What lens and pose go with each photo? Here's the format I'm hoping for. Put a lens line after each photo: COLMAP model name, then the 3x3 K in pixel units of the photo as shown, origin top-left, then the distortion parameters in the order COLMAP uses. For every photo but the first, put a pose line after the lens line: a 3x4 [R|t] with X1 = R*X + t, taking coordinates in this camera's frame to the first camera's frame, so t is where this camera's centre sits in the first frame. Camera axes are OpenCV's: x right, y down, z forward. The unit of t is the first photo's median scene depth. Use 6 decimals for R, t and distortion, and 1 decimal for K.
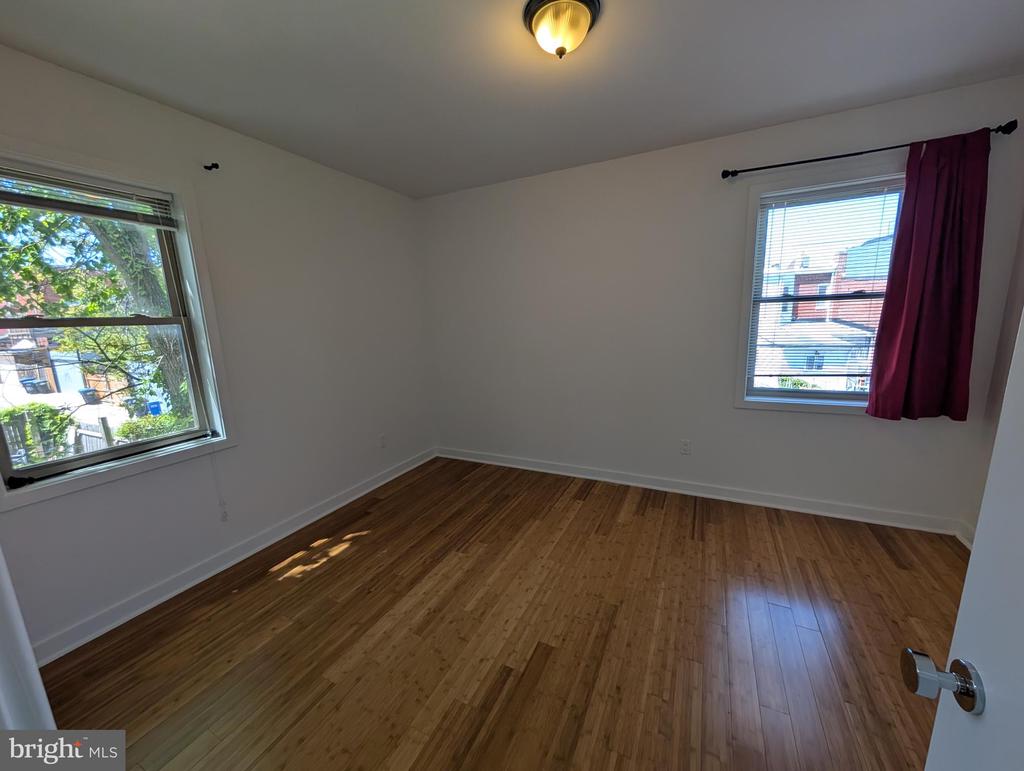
lens RADIAL K [[385.9, 0, 509.3], [0, 385.9, 384.4], [0, 0, 1]] dist [-0.000012, -0.000110]
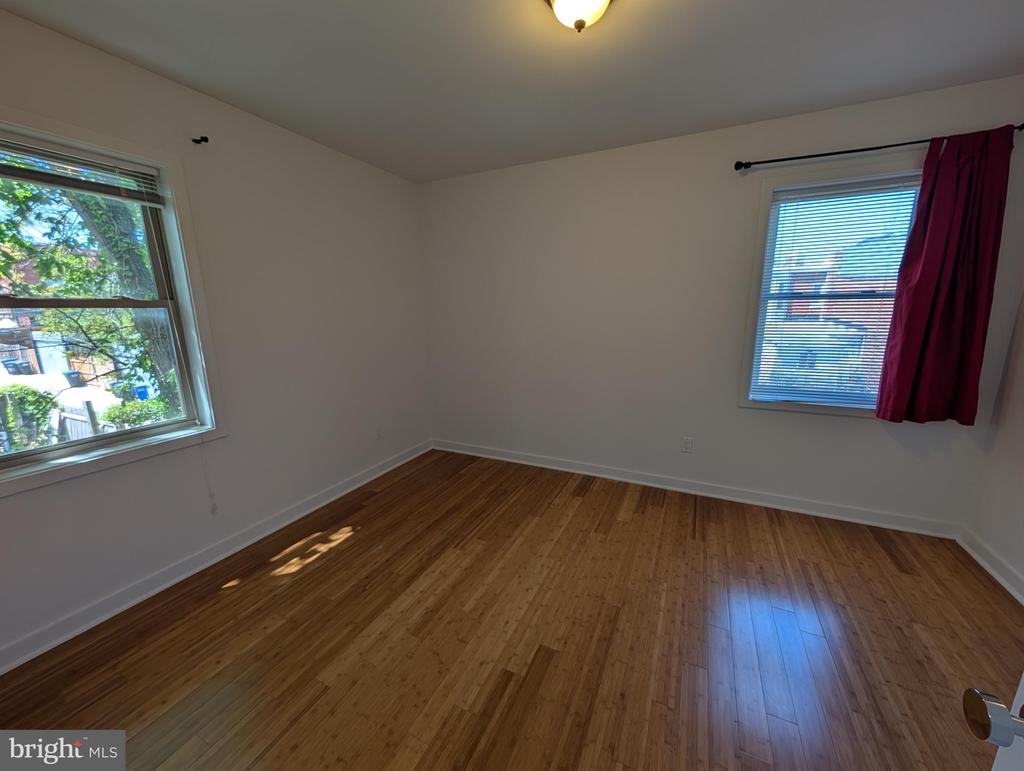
lens RADIAL K [[385.9, 0, 509.0], [0, 385.9, 385.5], [0, 0, 1]] dist [-0.000012, -0.000110]
pose [[0.999635, 0.021253, 0.016660, -0.024867], [-0.021681, 0.999429, 0.025932, -0.008116], [-0.016099, -0.026283, 0.999525, 0.034712]]
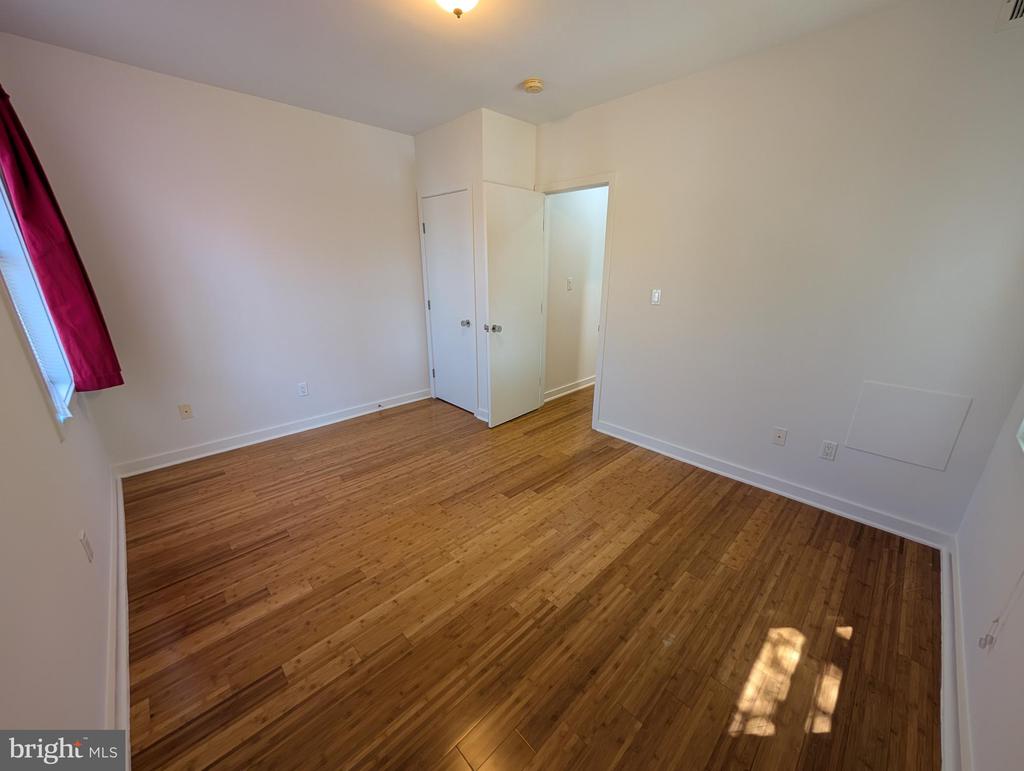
lens RADIAL K [[385.9, 0, 511.2], [0, 385.9, 389.3], [0, 0, 1]] dist [-0.000012, -0.000110]
pose [[-0.942414, -0.074989, 0.325932, -0.287219], [0.087448, 0.885386, 0.456557, -0.274158], [-0.322812, 0.458768, -0.827843, 1.572022]]
